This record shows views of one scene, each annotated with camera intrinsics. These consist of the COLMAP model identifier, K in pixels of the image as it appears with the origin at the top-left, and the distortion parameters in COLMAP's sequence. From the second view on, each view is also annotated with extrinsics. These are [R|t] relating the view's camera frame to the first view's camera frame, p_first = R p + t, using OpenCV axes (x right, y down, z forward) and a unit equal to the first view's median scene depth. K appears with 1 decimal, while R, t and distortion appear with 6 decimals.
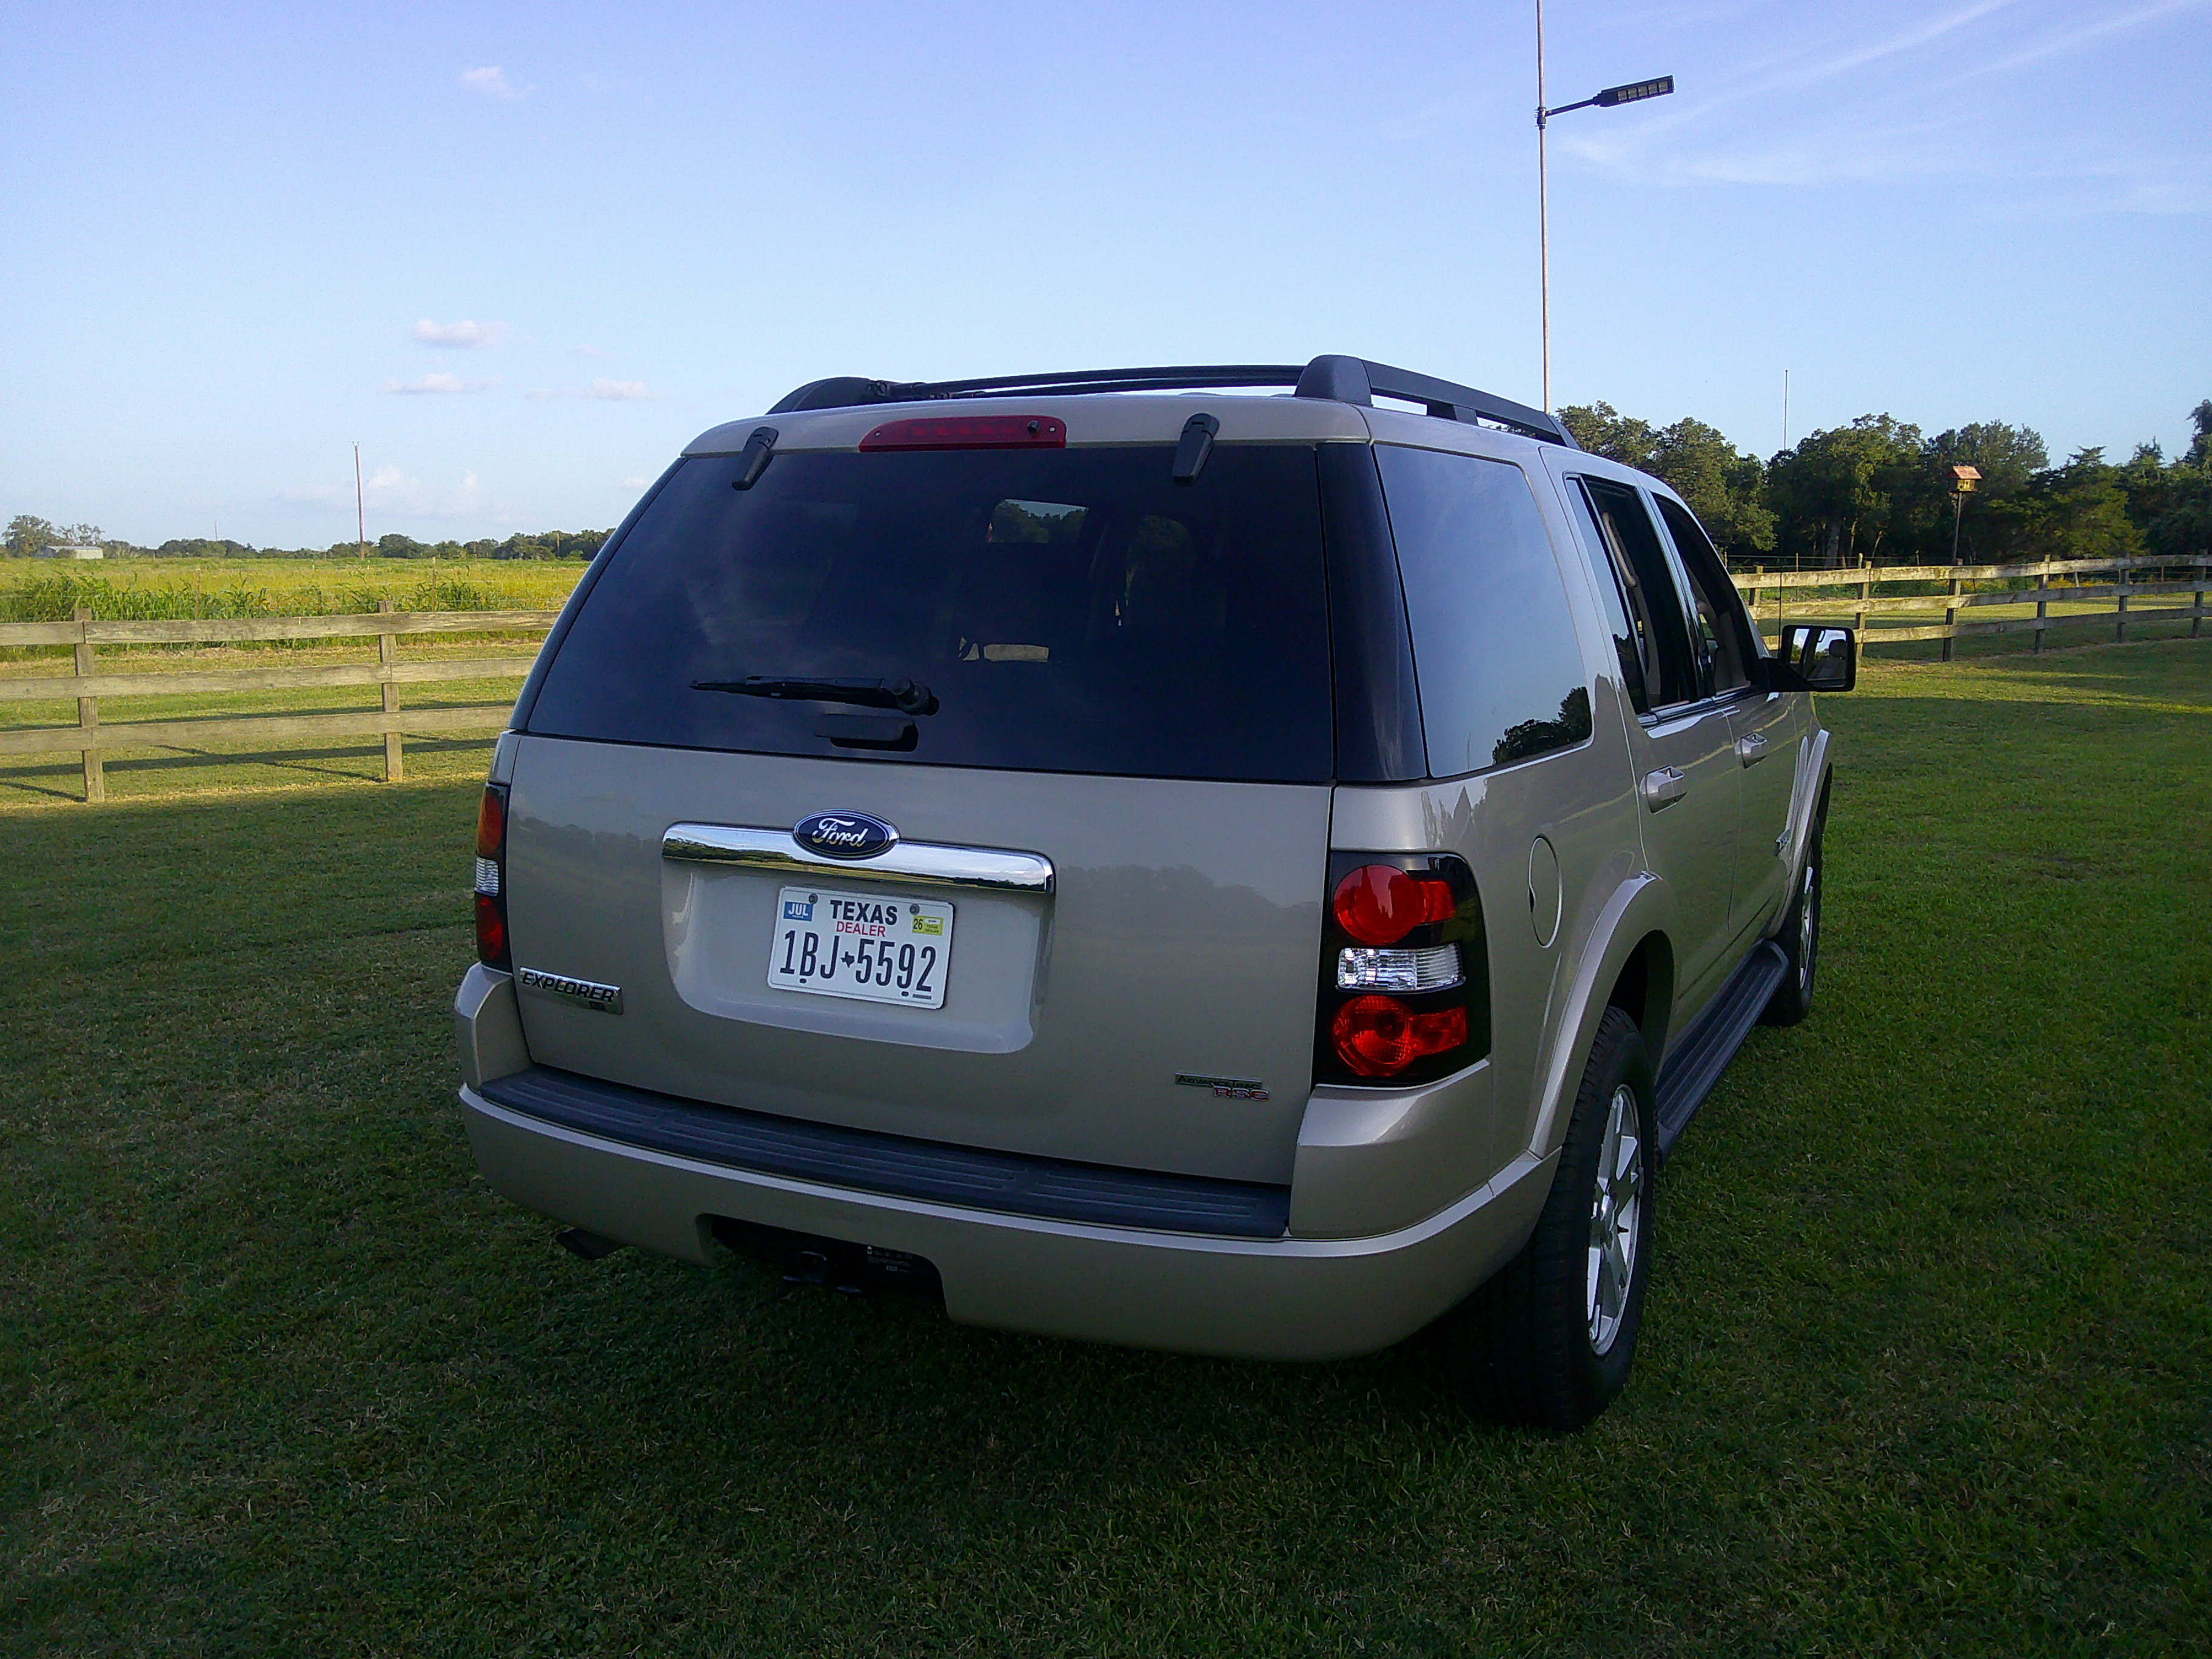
lens RADIAL K [[1830.1, 0, 1113.2], [0, 1830.1, 821.3], [0, 0, 1]] dist [0.029464, -0.093290]
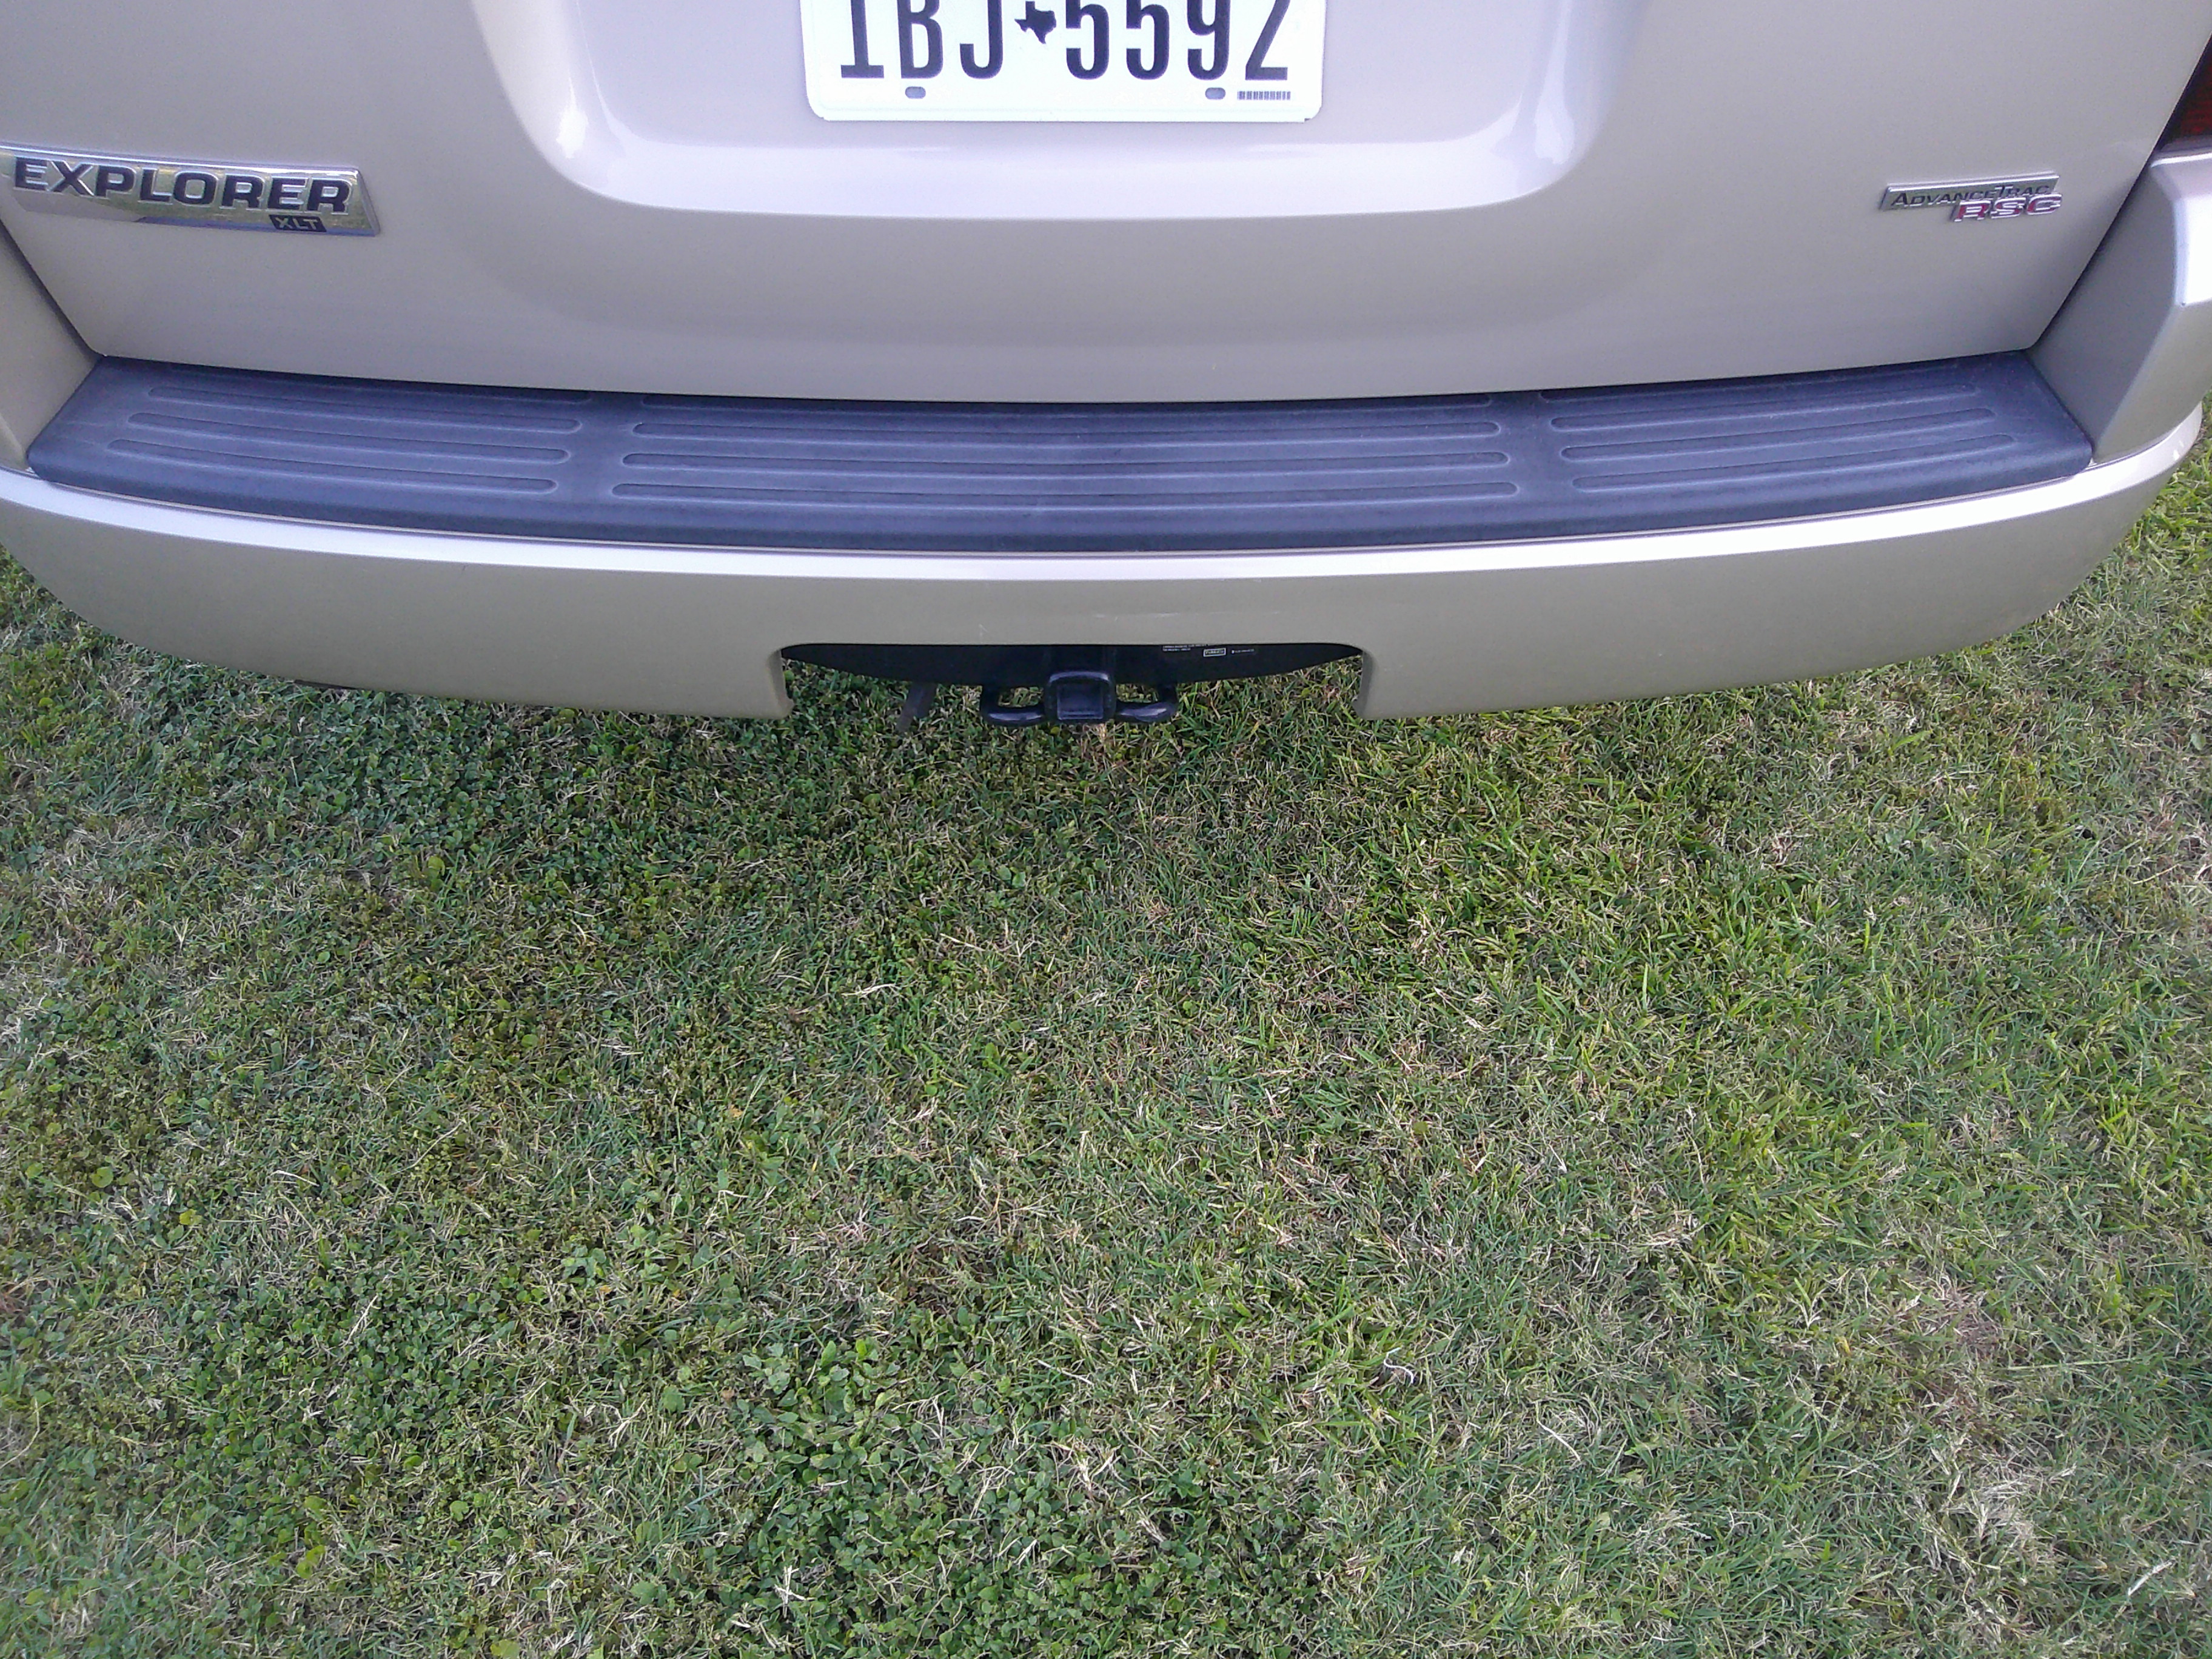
lens RADIAL K [[1830.1, 0, 1125.7], [0, 1830.1, 827.5], [0, 0, 1]] dist [0.029464, -0.093290]
pose [[0.889985, -0.334282, 0.310133, -0.306321], [0.062509, 0.763150, 0.643191, -0.045909], [-0.451686, -0.553044, 0.700088, 0.606223]]
